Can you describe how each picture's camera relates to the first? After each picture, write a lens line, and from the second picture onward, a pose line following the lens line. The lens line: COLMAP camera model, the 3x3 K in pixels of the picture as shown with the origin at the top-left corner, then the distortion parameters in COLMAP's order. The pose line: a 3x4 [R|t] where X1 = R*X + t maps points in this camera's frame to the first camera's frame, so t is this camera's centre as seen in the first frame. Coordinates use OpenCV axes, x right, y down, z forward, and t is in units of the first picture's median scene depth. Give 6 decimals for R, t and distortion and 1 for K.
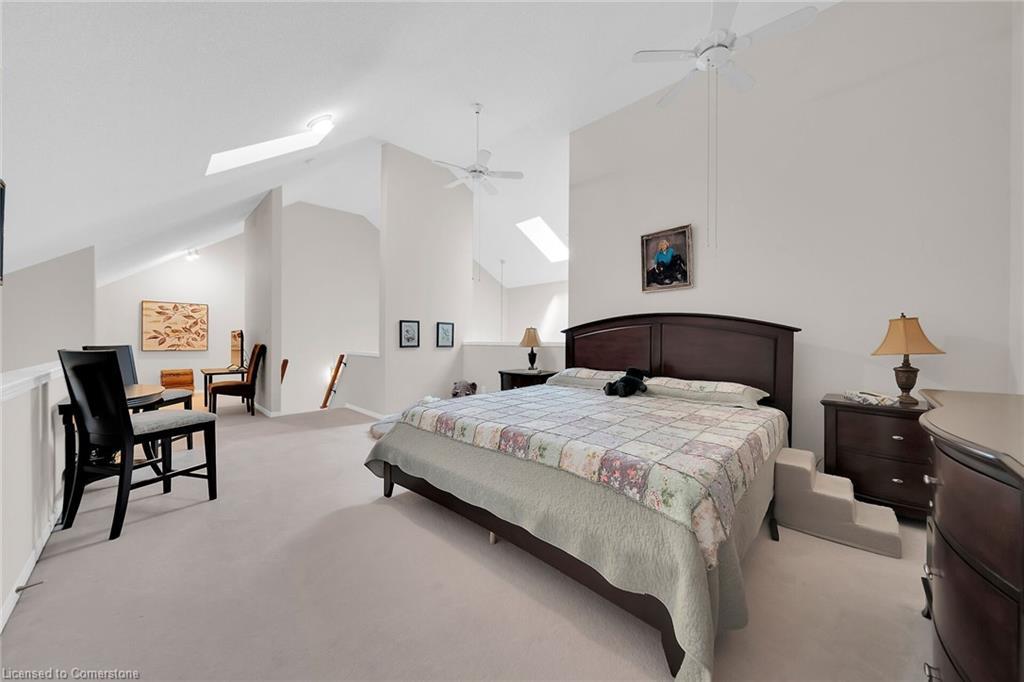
lens RADIAL K [[343.8, 0, 515.8], [0, 343.8, 338.3], [0, 0, 1]] dist [-0.010571, 0.000444]
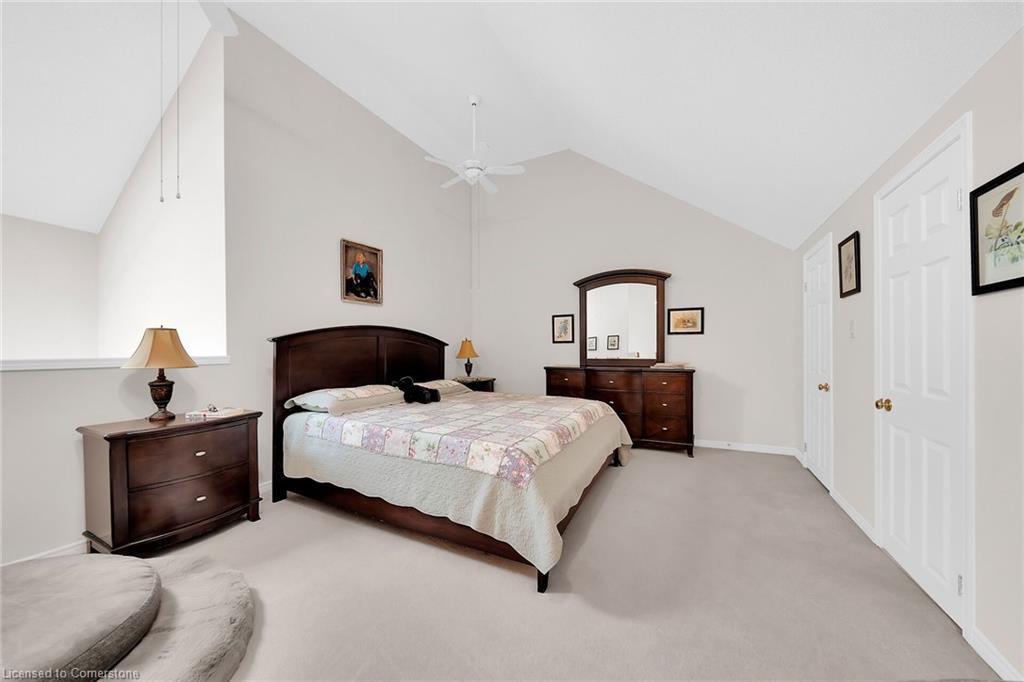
lens RADIAL K [[343.8, 0, 516.9], [0, 343.8, 349.9], [0, 0, 1]] dist [-0.010571, 0.000444]
pose [[-0.275844, 0.006434, 0.961181, -0.668496], [0.008792, 0.999953, -0.004171, 0.007194], [-0.961162, 0.007300, -0.275887, 0.838002]]
